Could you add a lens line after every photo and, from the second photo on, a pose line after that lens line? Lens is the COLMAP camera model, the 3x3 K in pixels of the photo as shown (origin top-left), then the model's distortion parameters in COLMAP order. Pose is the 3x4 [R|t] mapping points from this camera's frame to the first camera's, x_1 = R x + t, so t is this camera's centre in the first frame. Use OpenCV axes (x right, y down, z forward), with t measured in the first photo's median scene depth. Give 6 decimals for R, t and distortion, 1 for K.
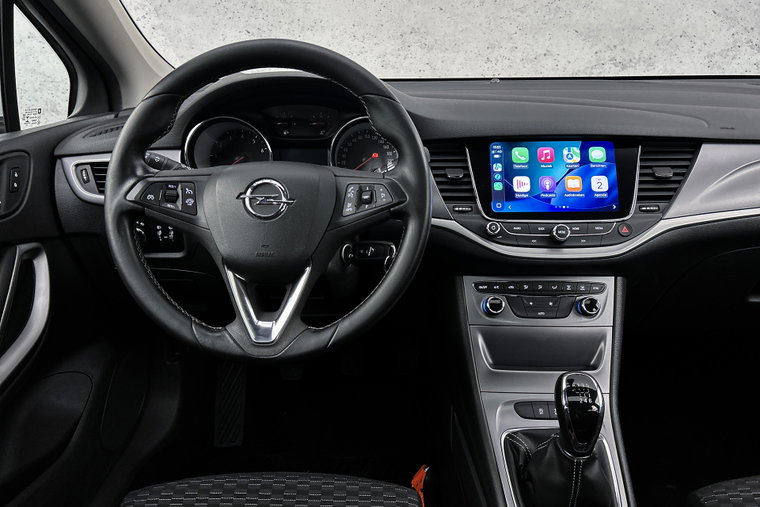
lens RADIAL K [[593.9, 0, 381.6], [0, 593.9, 259.7], [0, 0, 1]] dist [0.065538, -0.063424]
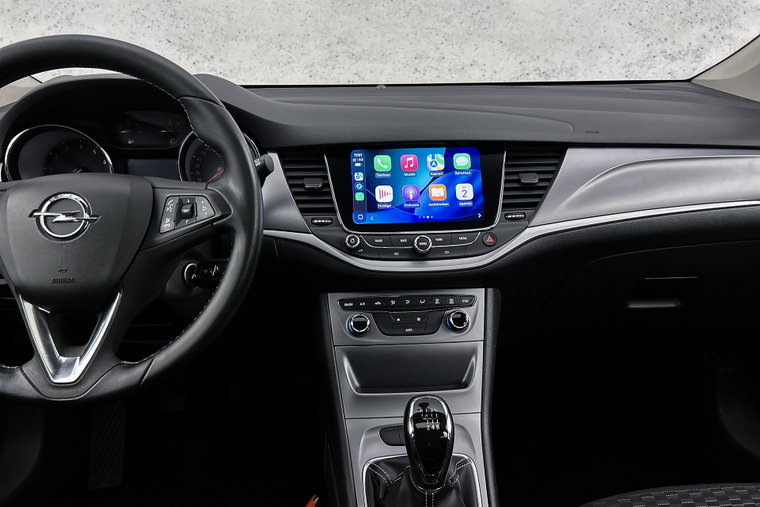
lens RADIAL K [[593.9, 0, 385.5], [0, 593.9, 258.3], [0, 0, 1]] dist [0.065538, -0.063424]
pose [[0.995636, -0.030808, 0.088092, 0.151381], [0.032551, 0.999300, -0.018424, -0.007295], [-0.087463, 0.021212, 0.995942, 0.068517]]
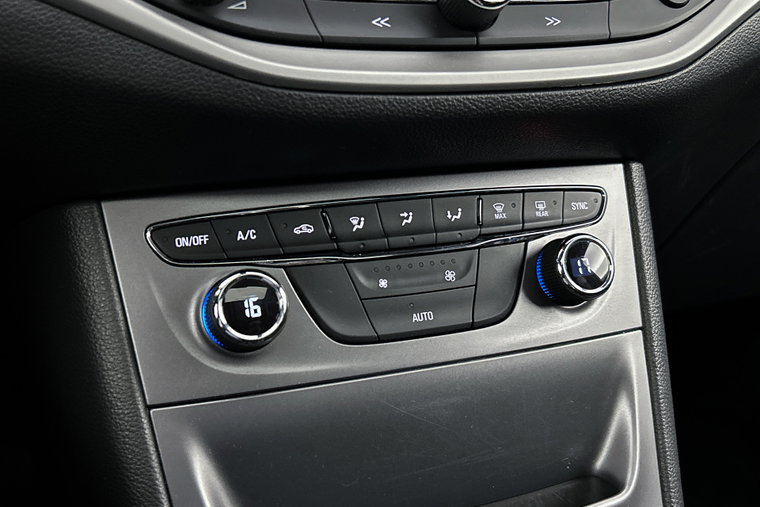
lens RADIAL K [[851.9, 0, 378.6], [0, 851.9, 251.2], [0, 0, 1]] dist [0.065615, 0.000000]
pose [[0.913051, -0.100849, 0.395180, 0.104721], [0.088469, 0.994849, 0.049477, 0.040560], [-0.398134, -0.010214, 0.917270, 0.665046]]
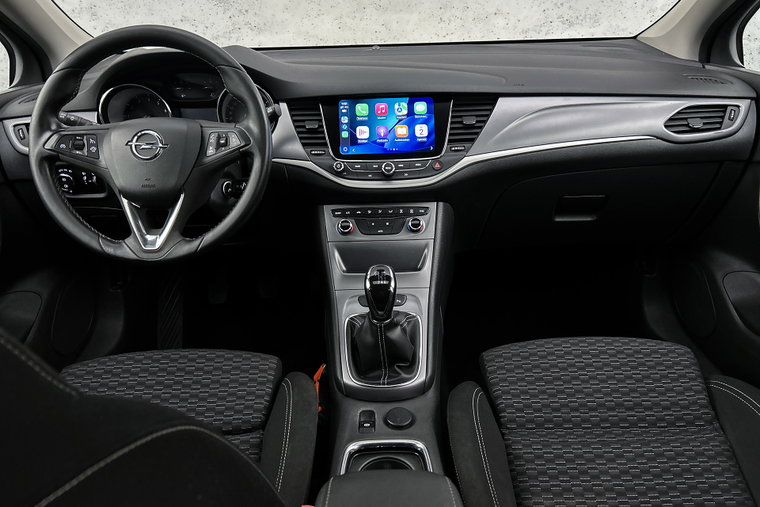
lens RADIAL K [[593.9, 0, 383.4], [0, 593.9, 261.9], [0, 0, 1]] dist [0.065538, -0.063424]
pose [[0.999360, -0.030665, 0.018401, 0.247580], [0.029417, 0.997476, 0.064621, 0.073043], [-0.020336, -0.064039, 0.997740, -0.316901]]
